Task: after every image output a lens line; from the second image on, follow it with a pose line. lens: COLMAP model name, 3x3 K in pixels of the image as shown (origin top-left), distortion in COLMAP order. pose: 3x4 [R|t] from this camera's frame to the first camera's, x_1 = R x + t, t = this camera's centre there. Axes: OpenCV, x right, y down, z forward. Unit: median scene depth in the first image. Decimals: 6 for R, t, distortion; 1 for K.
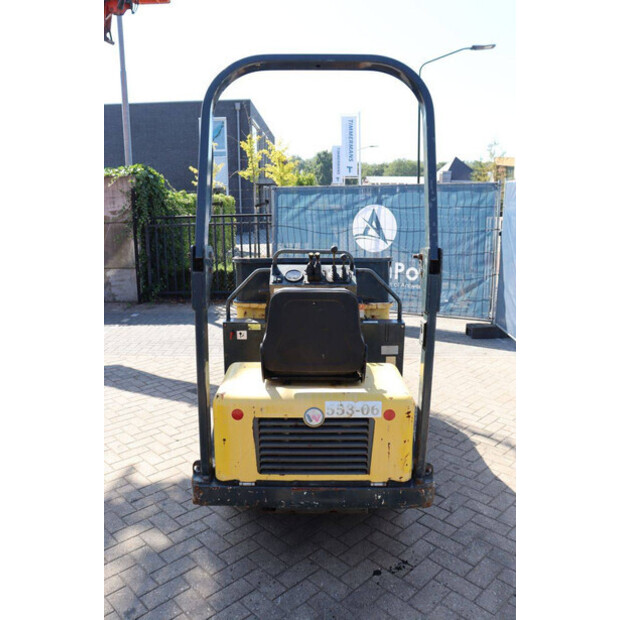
lens RADIAL K [[519.4, 0, 310.0], [0, 519.4, 310.0], [0, 0, 1]] dist [-0.111234, 0.016585]
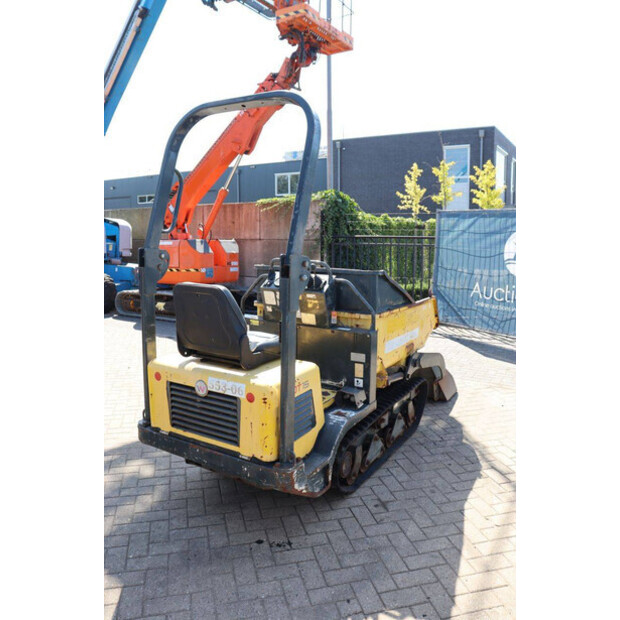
lens RADIAL K [[512.8, 0, 310.0], [0, 512.8, 310.0], [0, 0, 1]] dist [-0.208476, 0.223471]
pose [[0.866014, 0.087755, -0.492258, 0.237647], [-0.110018, 0.993794, -0.016387, 0.003705], [0.487766, 0.068349, 0.870295, 0.018072]]
